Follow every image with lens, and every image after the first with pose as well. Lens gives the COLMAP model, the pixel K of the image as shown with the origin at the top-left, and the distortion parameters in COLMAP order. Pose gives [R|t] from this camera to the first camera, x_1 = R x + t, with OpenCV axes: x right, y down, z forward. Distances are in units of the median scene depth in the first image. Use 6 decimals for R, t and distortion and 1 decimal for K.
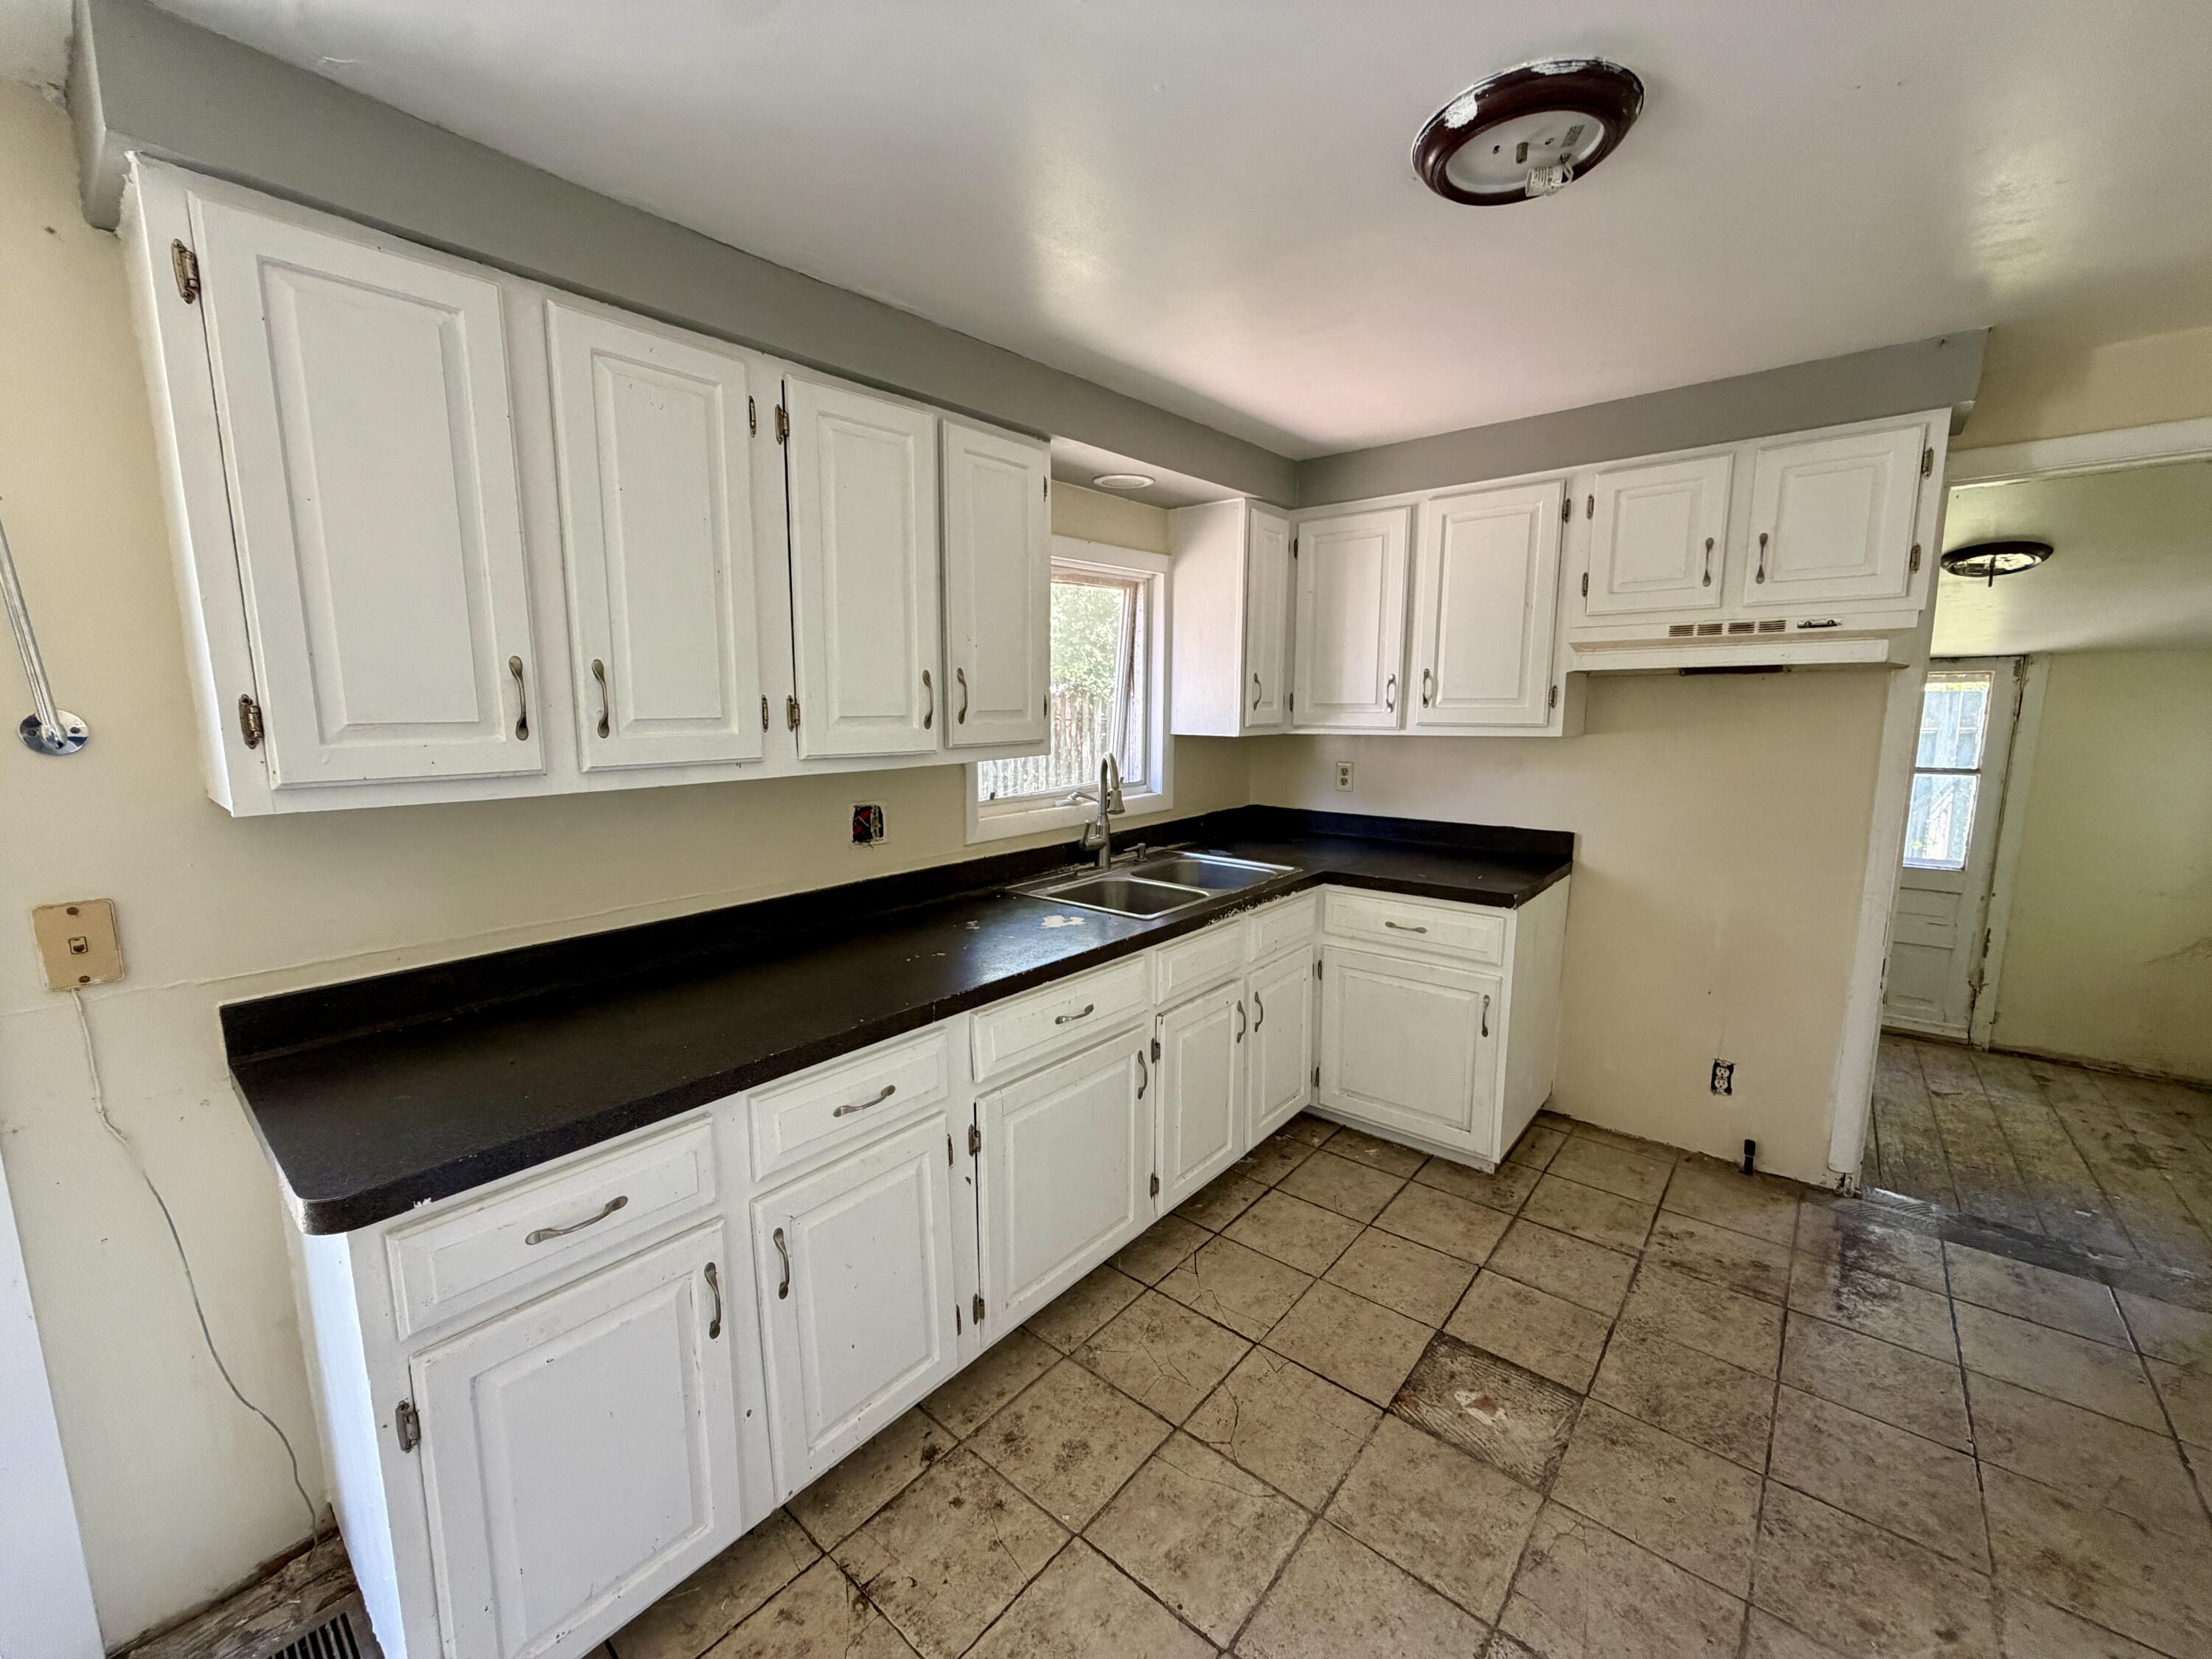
lens RADIAL K [[882.7, 0, 1100.6], [0, 882.7, 828.5], [0, 0, 1]] dist [-0.000897, 0.000351]
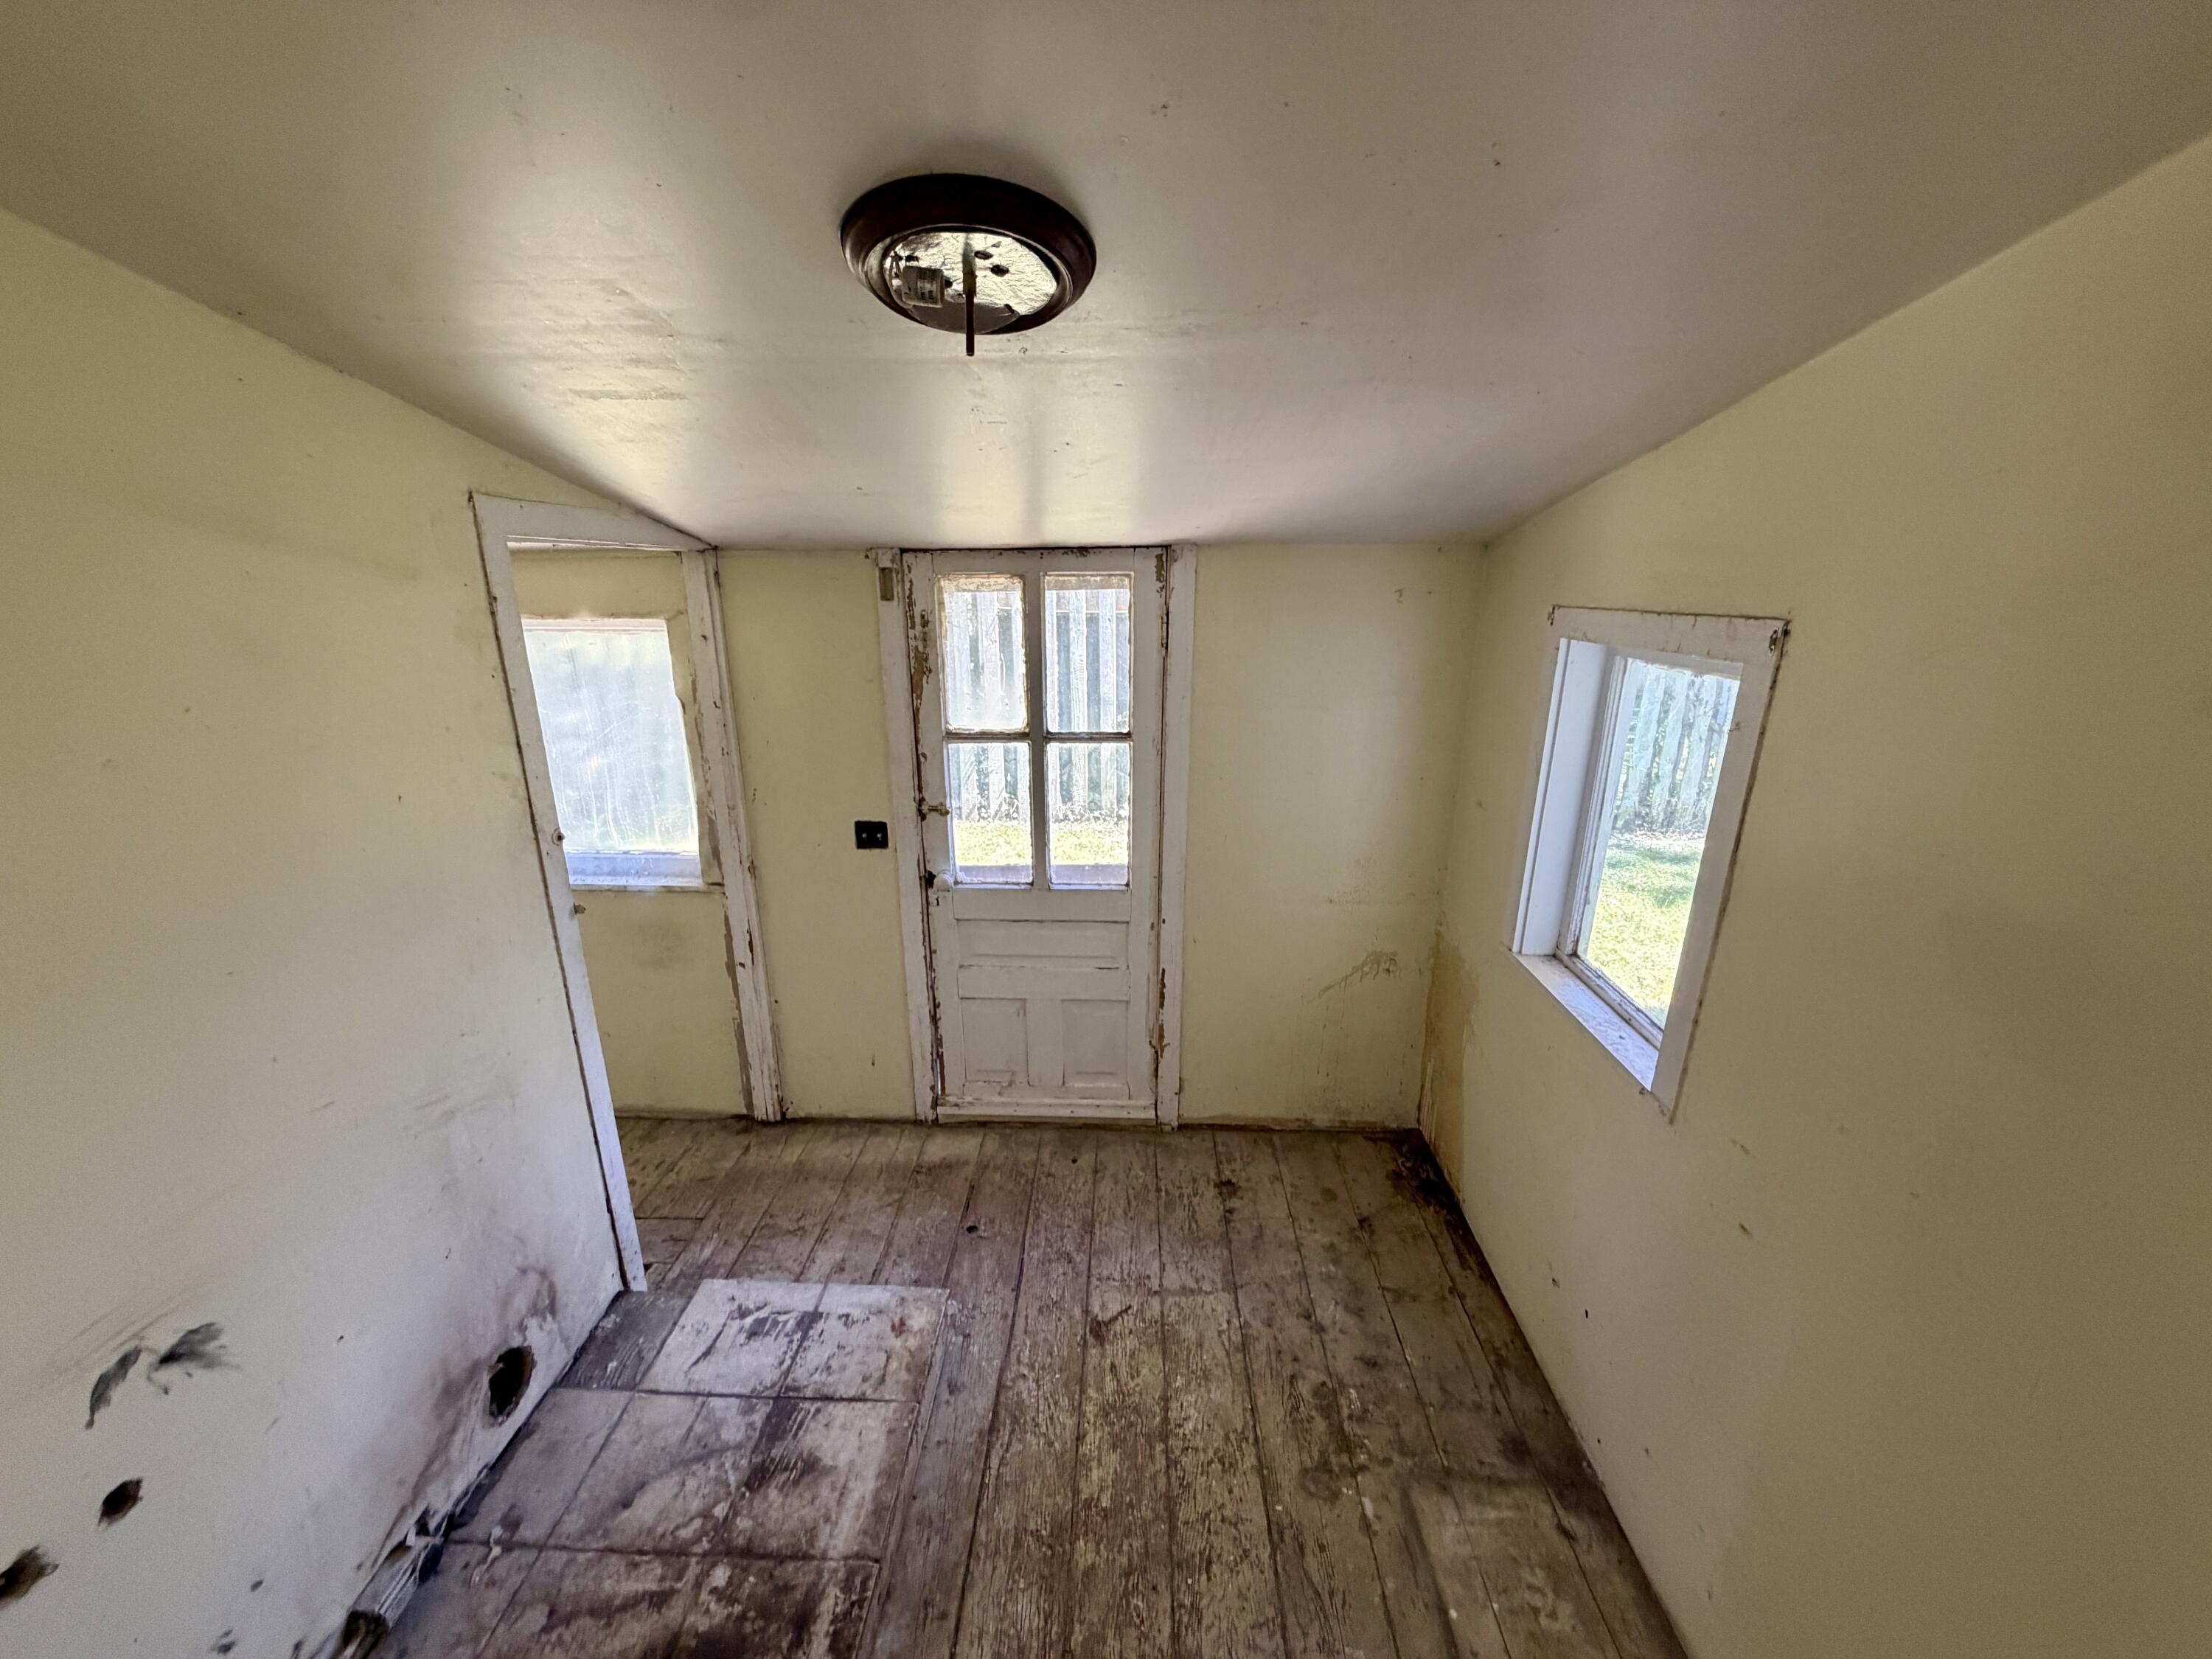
lens RADIAL K [[882.7, 0, 1100.6], [0, 882.7, 828.5], [0, 0, 1]] dist [-0.000897, 0.000351]
pose [[0.797658, -0.181023, 0.575303, 0.936698], [0.090496, 0.979017, 0.182581, -0.180453], [-0.596282, -0.093575, 0.797302, 0.783609]]
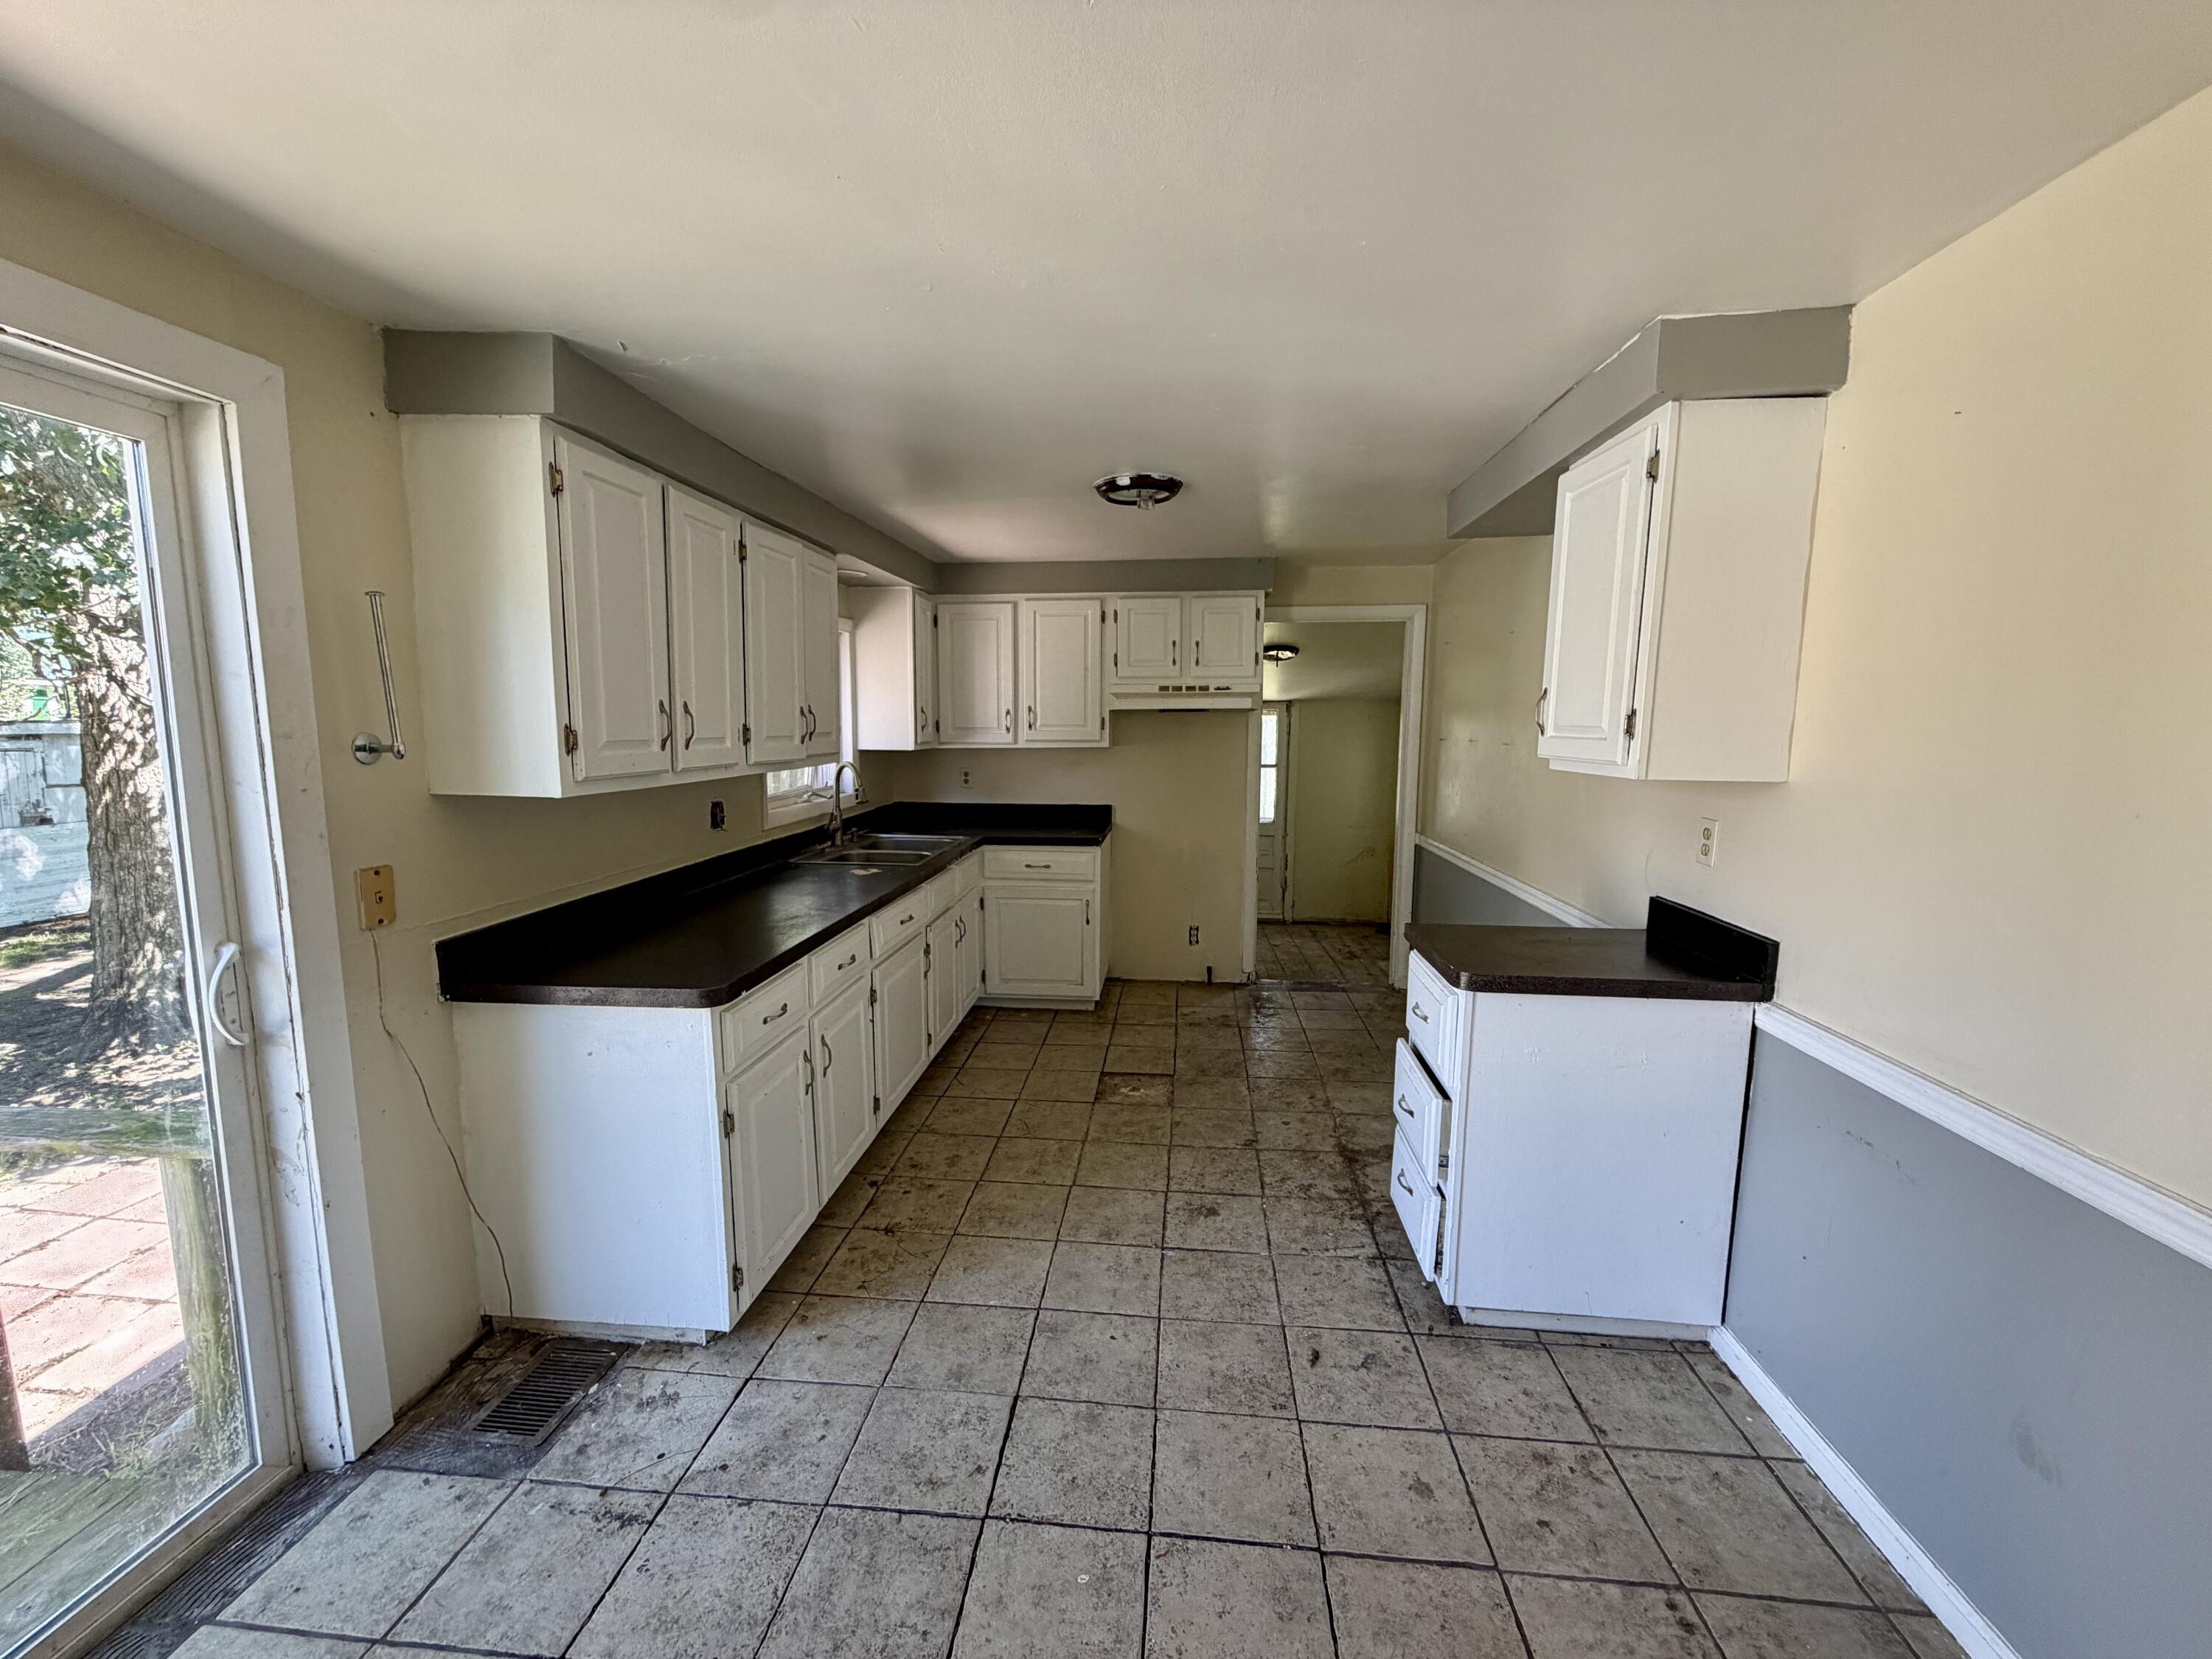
lens RADIAL K [[882.7, 0, 1100.6], [0, 882.7, 828.5], [0, 0, 1]] dist [-0.000897, 0.000351]
pose [[0.822402, -0.063162, 0.565389, -0.469341], [0.076868, 0.997041, -0.000427, 0.052870], [-0.563689, 0.043811, 0.824824, -0.397715]]
